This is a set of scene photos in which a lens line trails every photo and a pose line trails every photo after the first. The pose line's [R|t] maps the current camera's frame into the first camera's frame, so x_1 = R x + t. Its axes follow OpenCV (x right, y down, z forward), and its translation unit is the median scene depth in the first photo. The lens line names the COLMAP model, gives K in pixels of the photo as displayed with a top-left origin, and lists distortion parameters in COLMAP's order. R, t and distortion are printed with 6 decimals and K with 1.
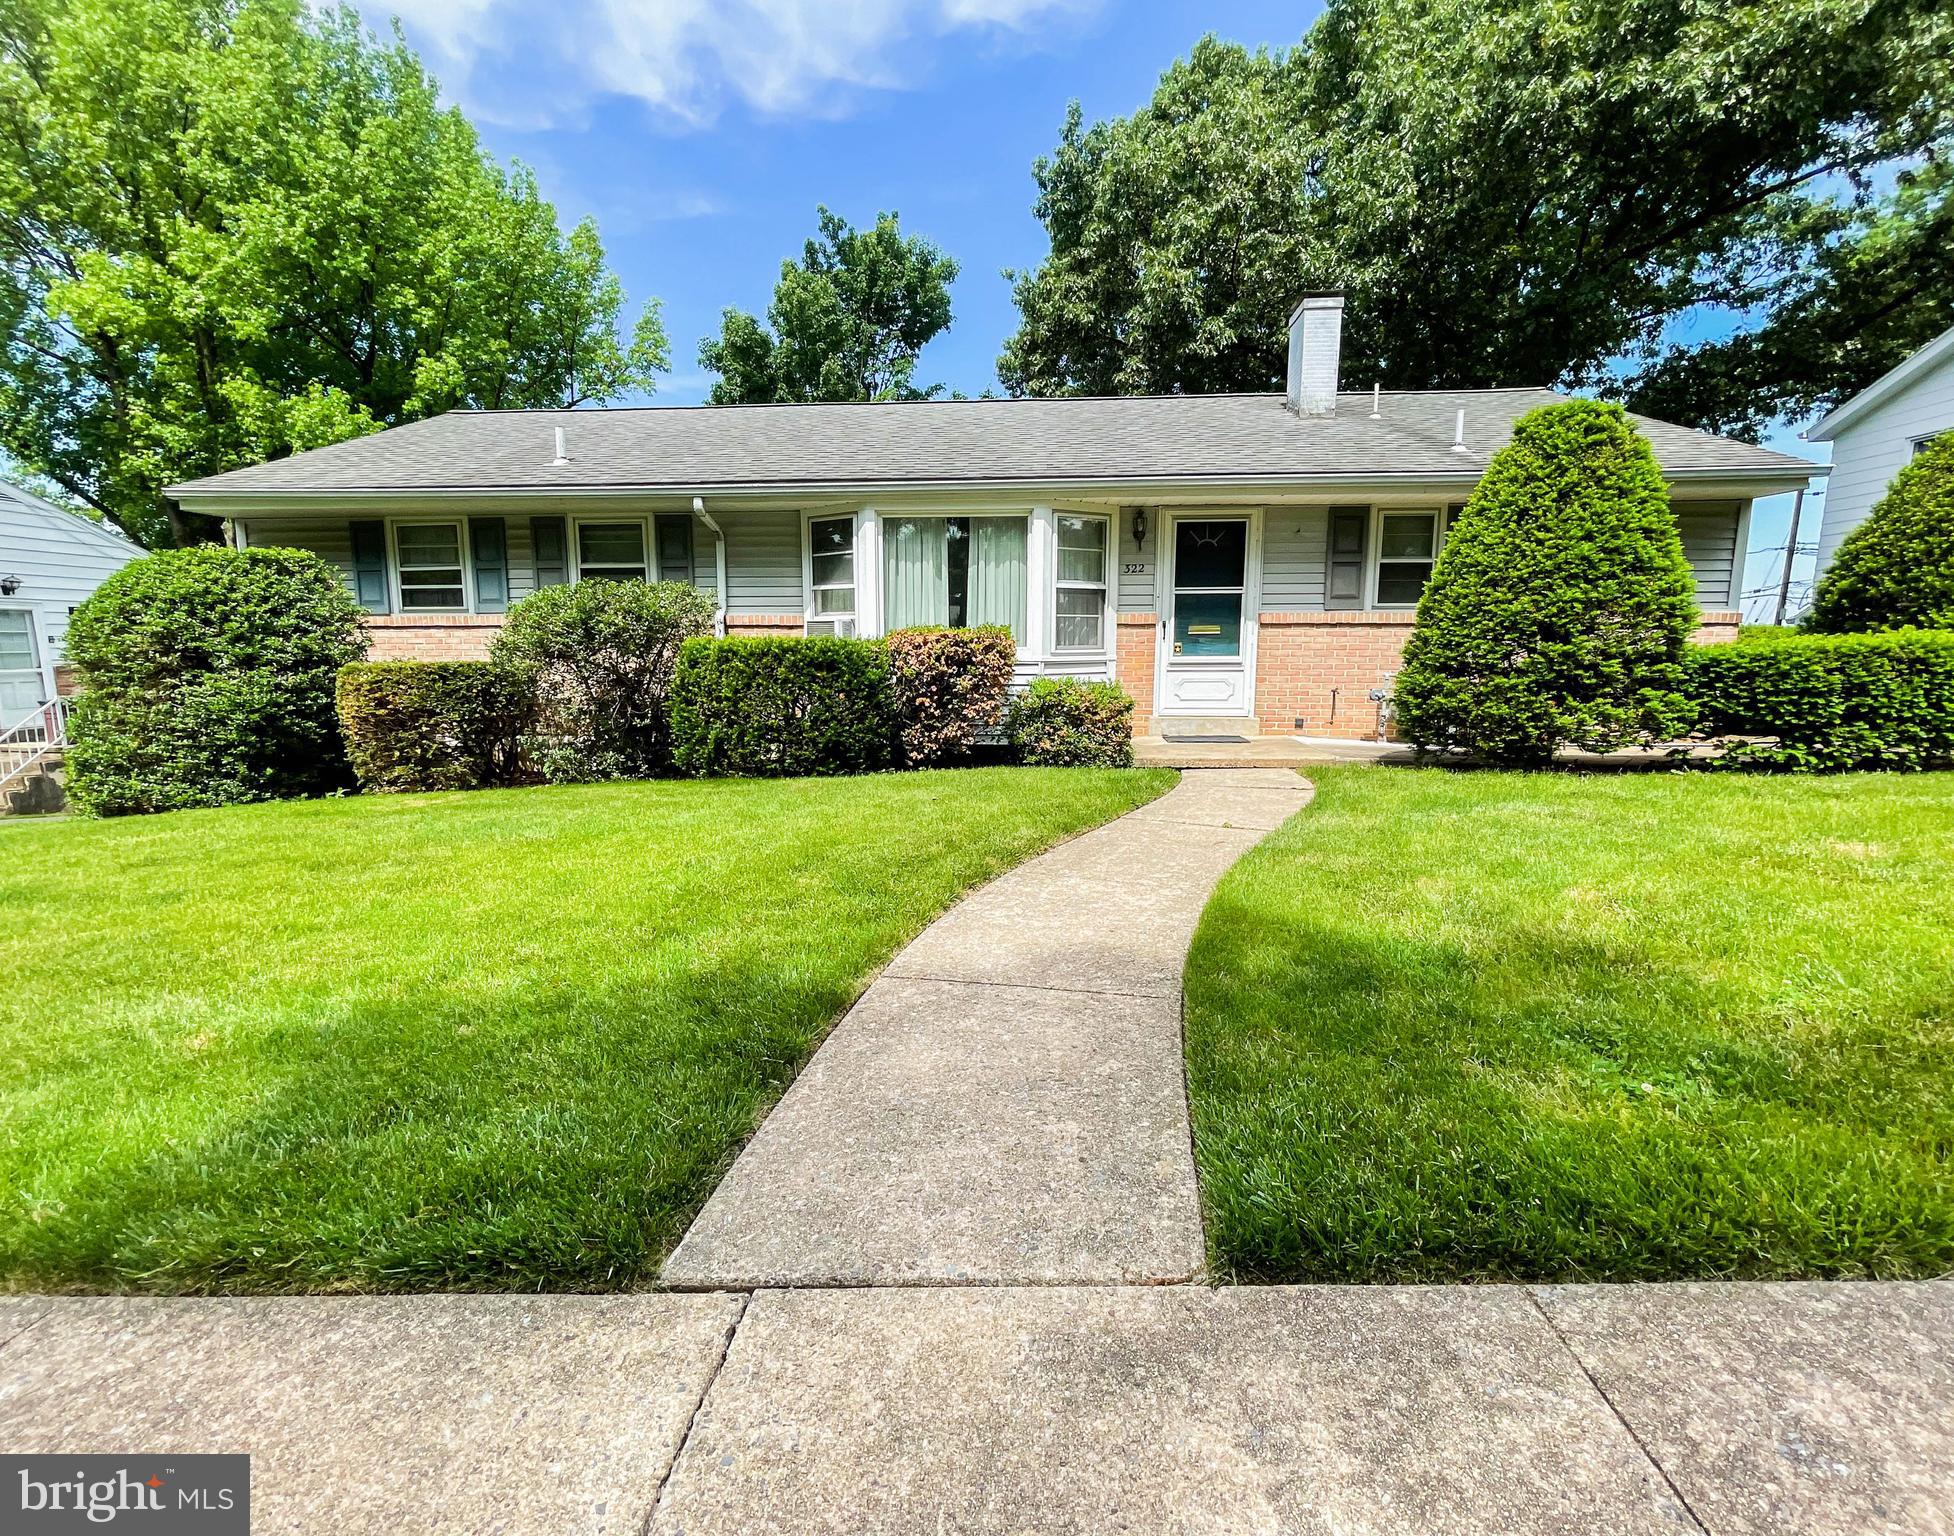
lens RADIAL K [[845.4, 0, 1021.6], [0, 845.4, 767.9], [0, 0, 1]] dist [0.007399, -0.000701]
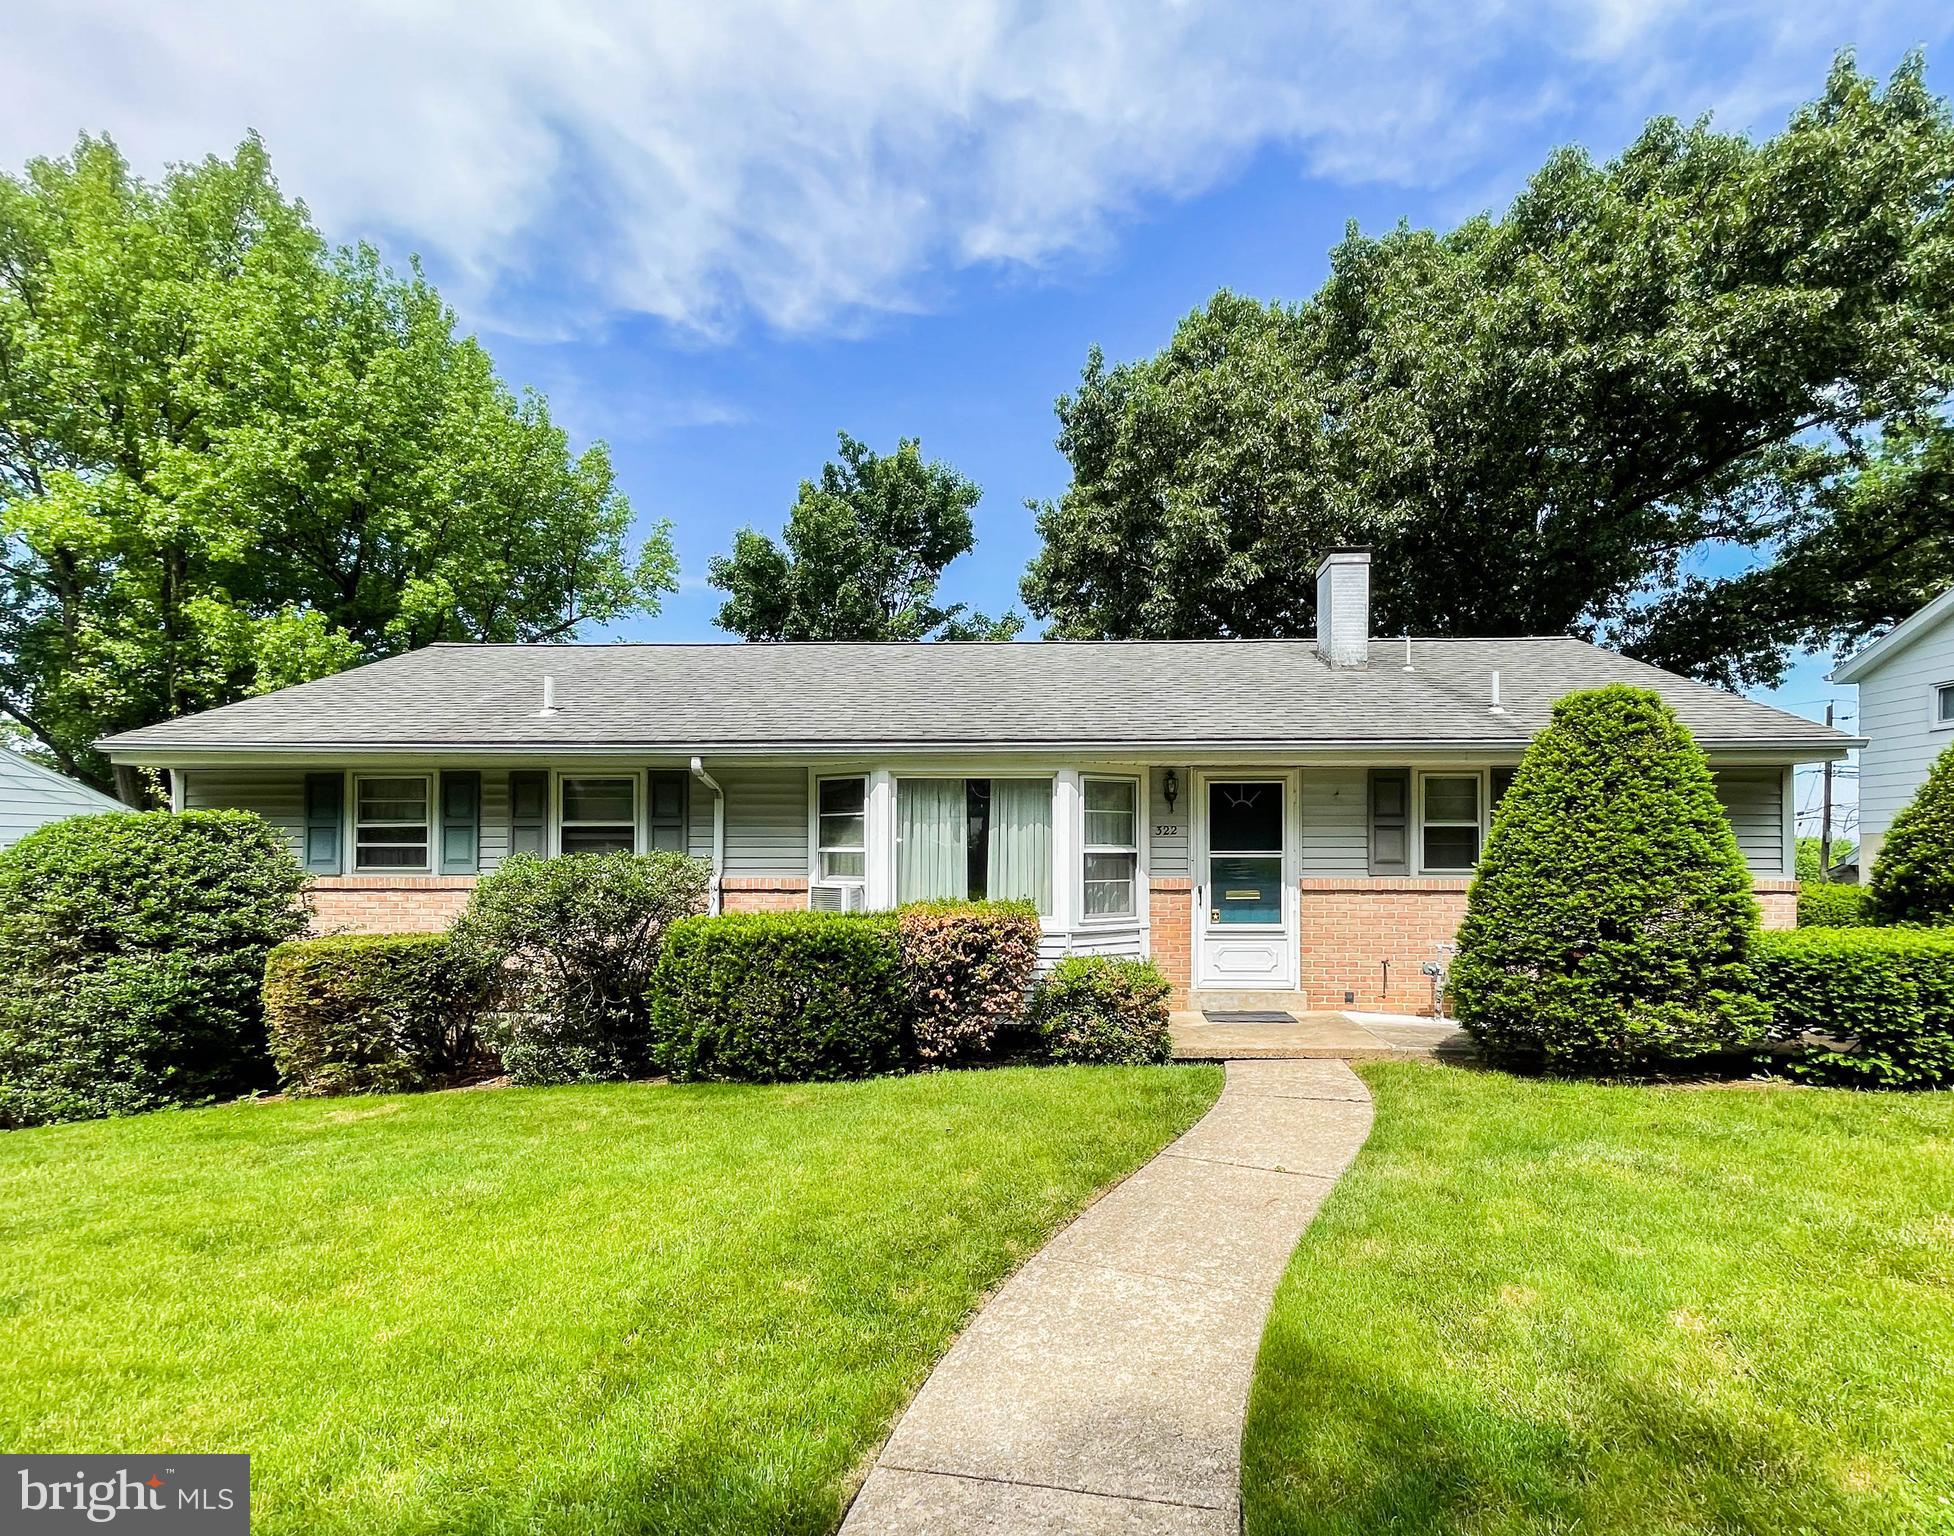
lens RADIAL K [[886.9, 0, 1088.6], [0, 886.9, 770.3], [0, 0, 1]] dist [0.001965, 0.002470]
pose [[0.998935, -0.006356, 0.045705, 0.002211], [0.012760, 0.989897, -0.141214, -0.156323], [-0.044345, 0.141646, 0.988924, 0.022434]]
